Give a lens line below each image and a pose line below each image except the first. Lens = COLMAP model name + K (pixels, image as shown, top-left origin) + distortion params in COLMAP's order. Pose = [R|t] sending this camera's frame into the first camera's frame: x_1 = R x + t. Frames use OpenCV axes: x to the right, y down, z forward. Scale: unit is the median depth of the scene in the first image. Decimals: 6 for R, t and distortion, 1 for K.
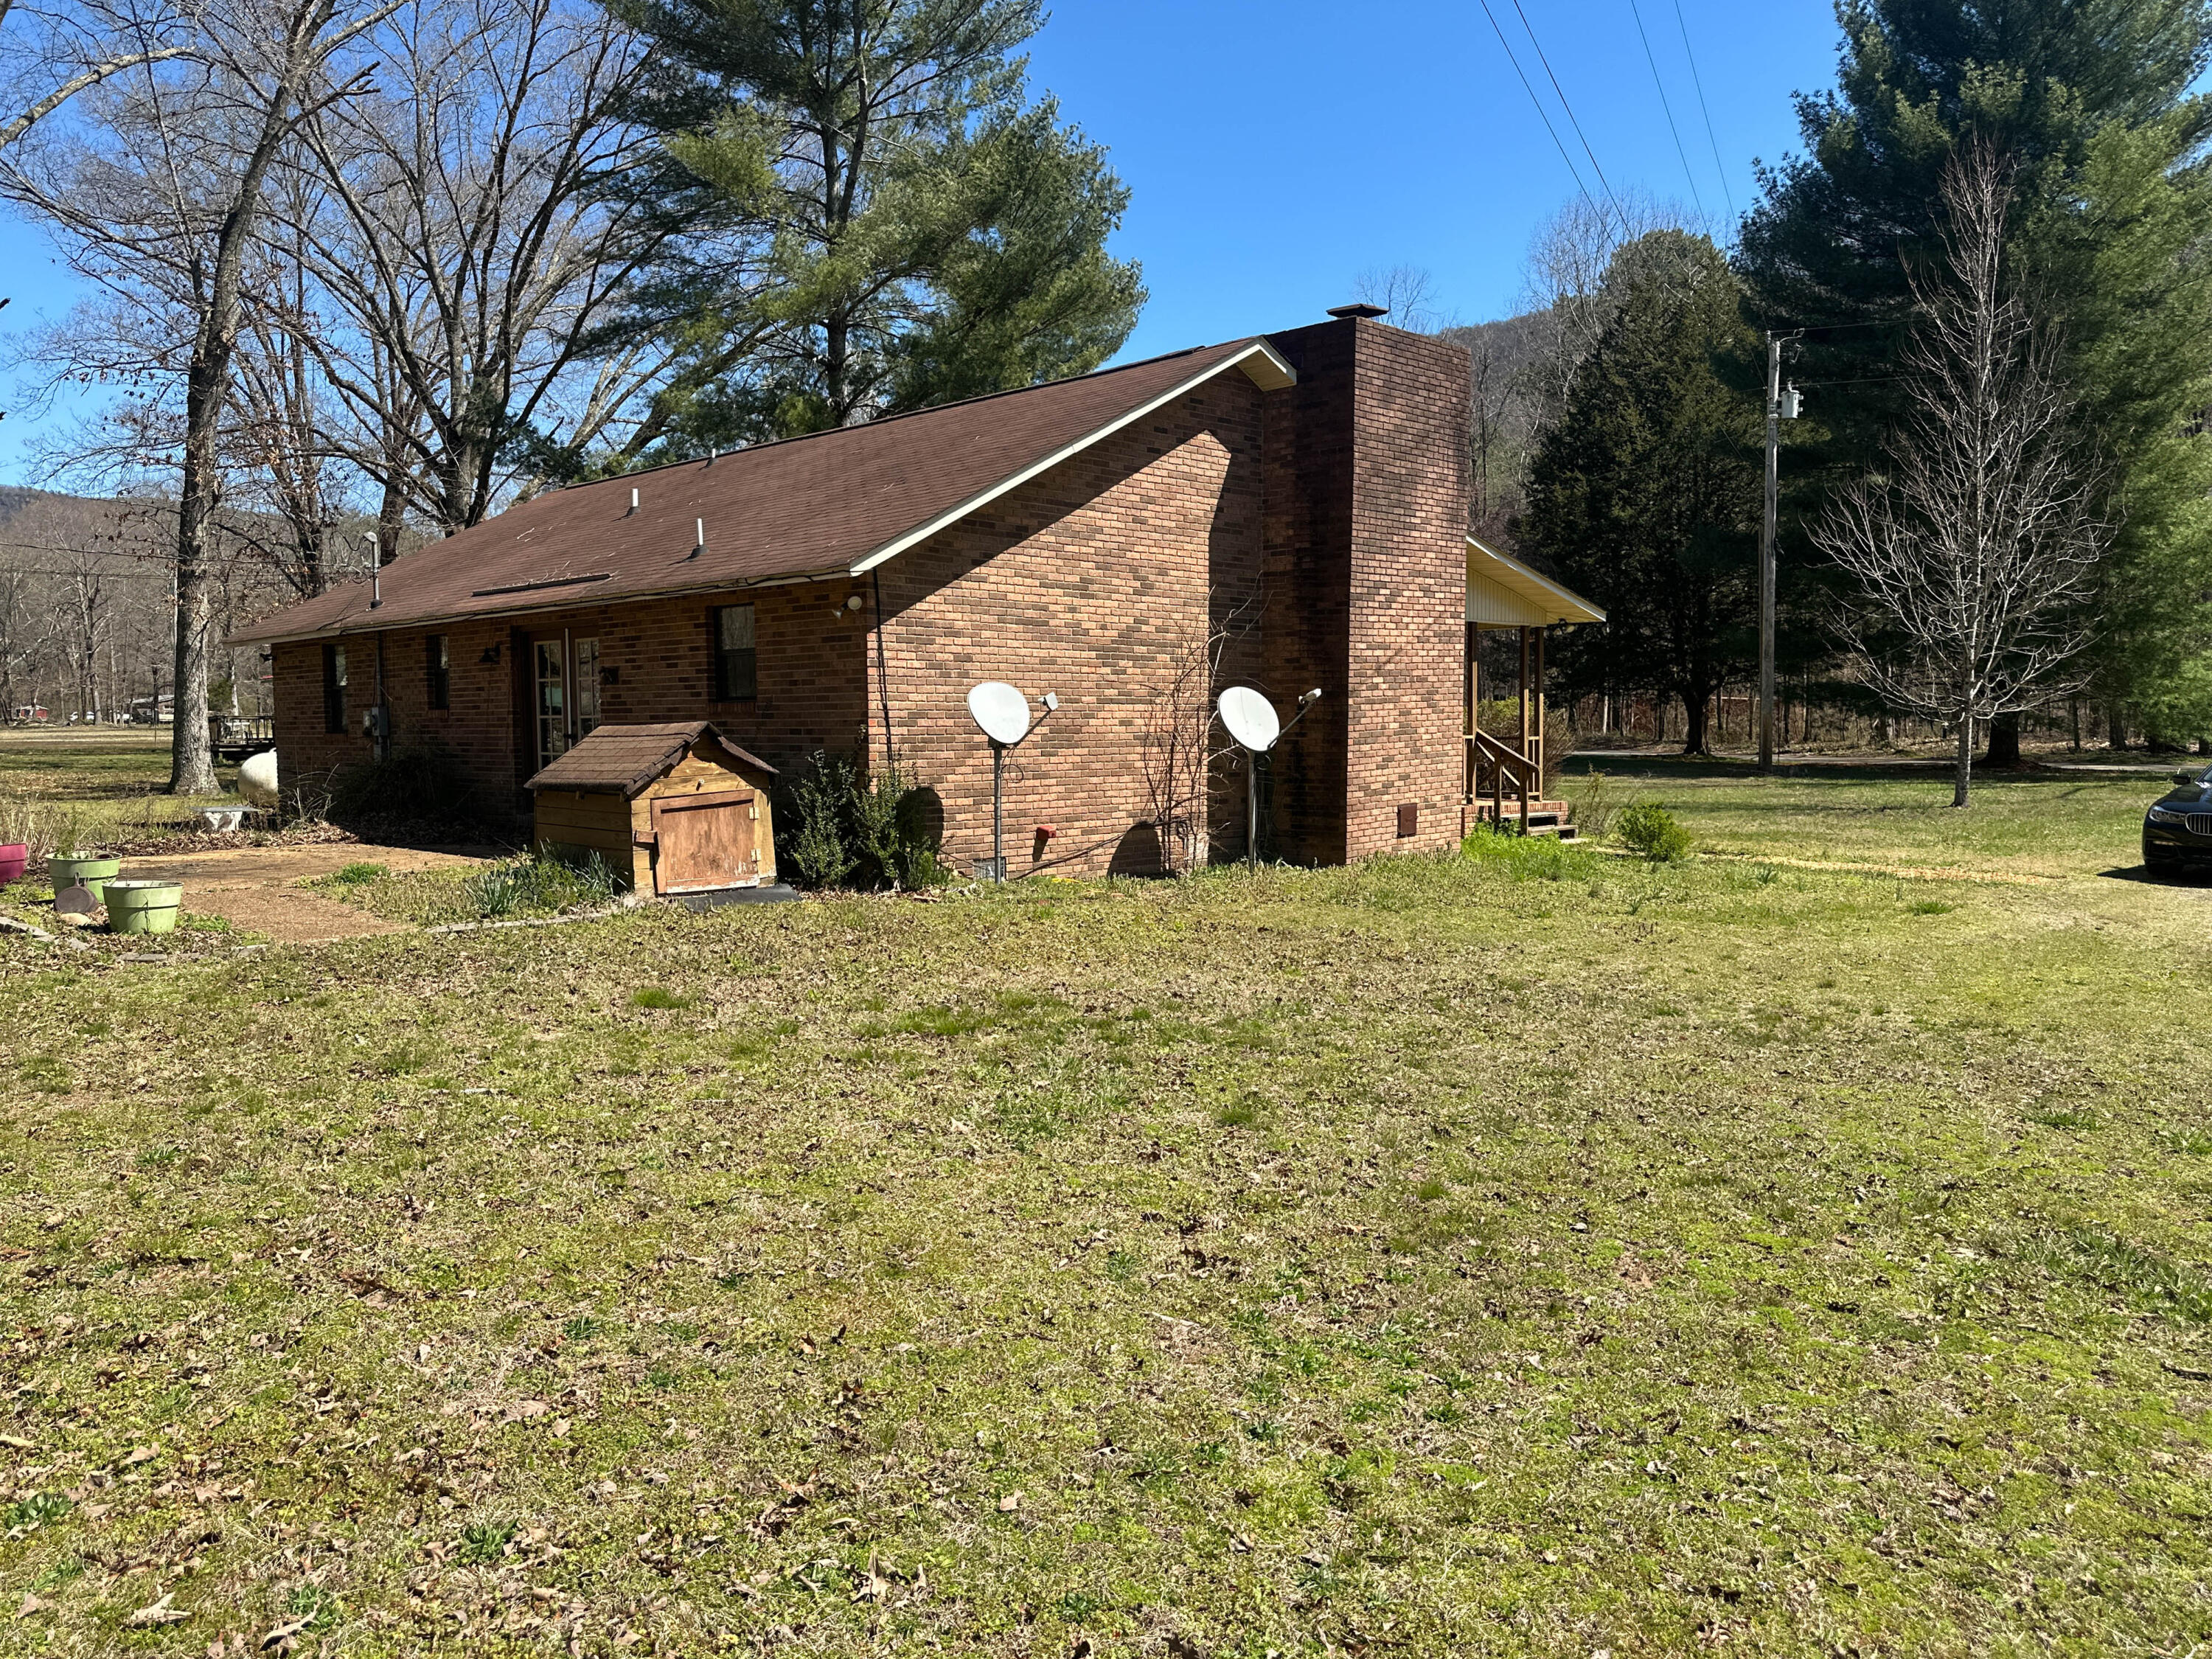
lens RADIAL K [[1578.3, 0, 1117.8], [0, 1578.3, 821.7], [0, 0, 1]] dist [0.022065, -0.024672]
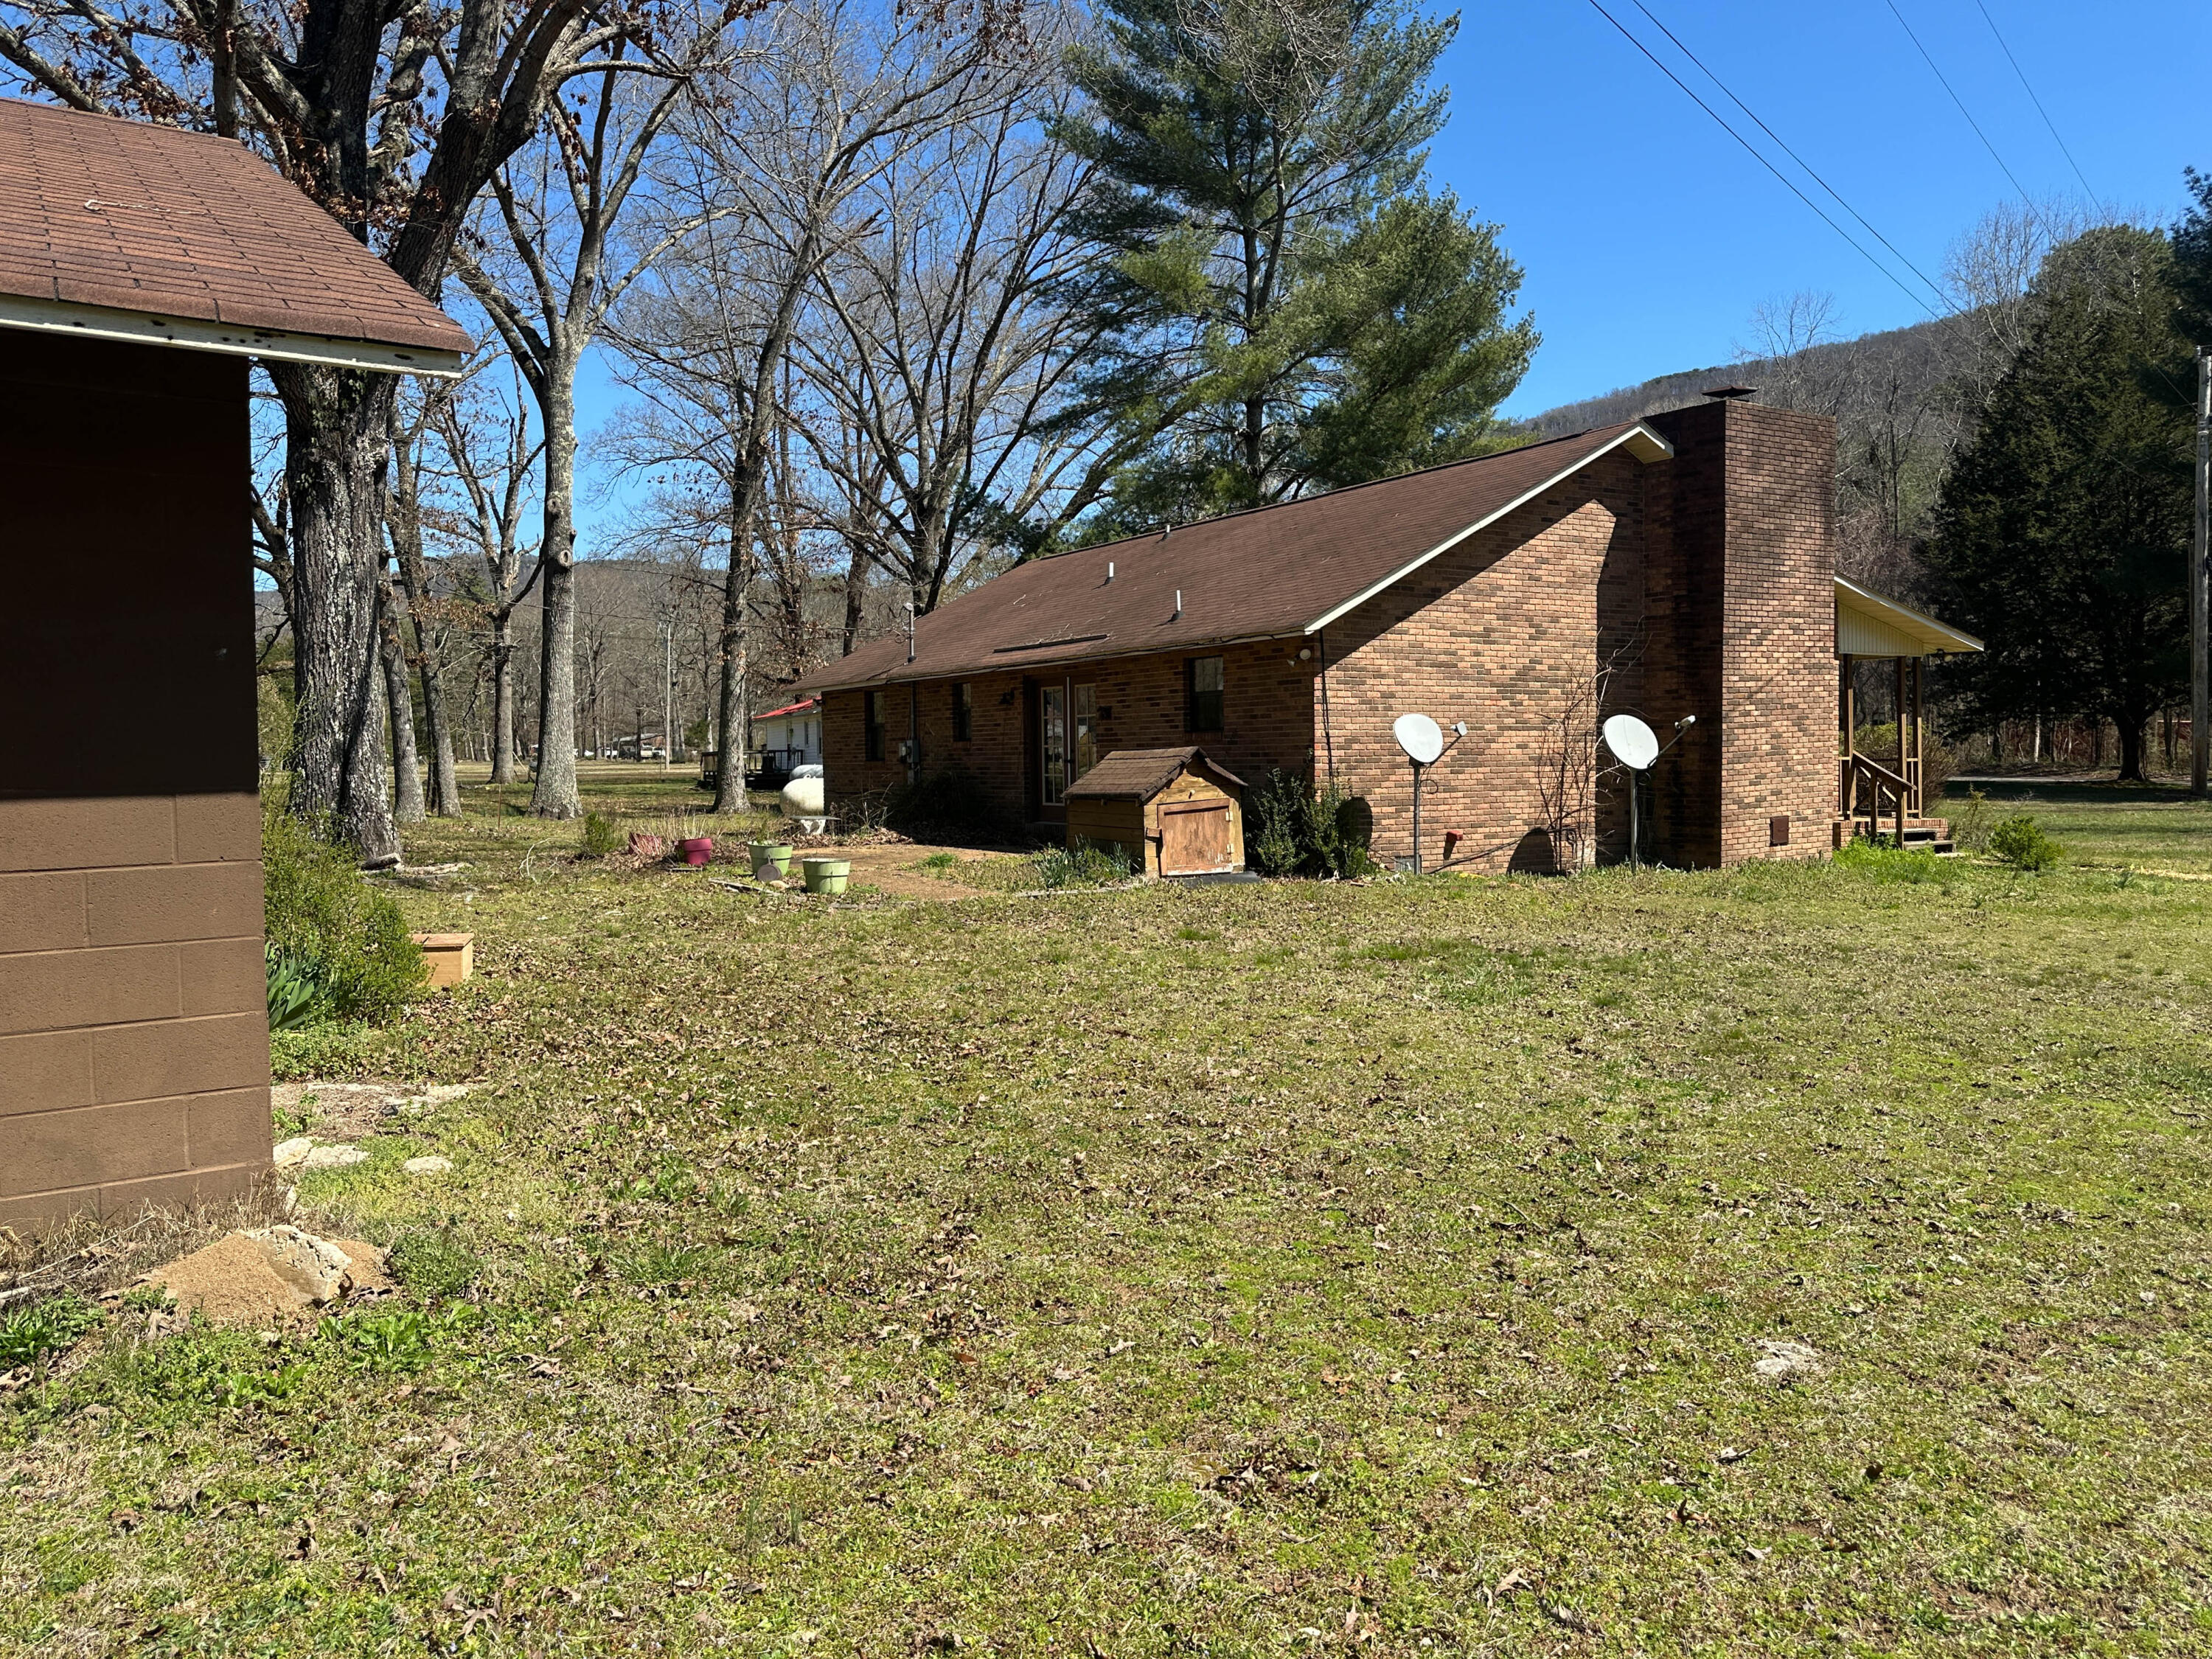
lens RADIAL K [[1578.3, 0, 1119.3], [0, 1578.3, 808.1], [0, 0, 1]] dist [0.022065, -0.024672]
pose [[0.971467, 0.002231, -0.237163, -0.005859], [-0.009087, 0.999572, -0.027821, 0.016040], [0.237000, 0.029182, 0.971071, -0.186716]]
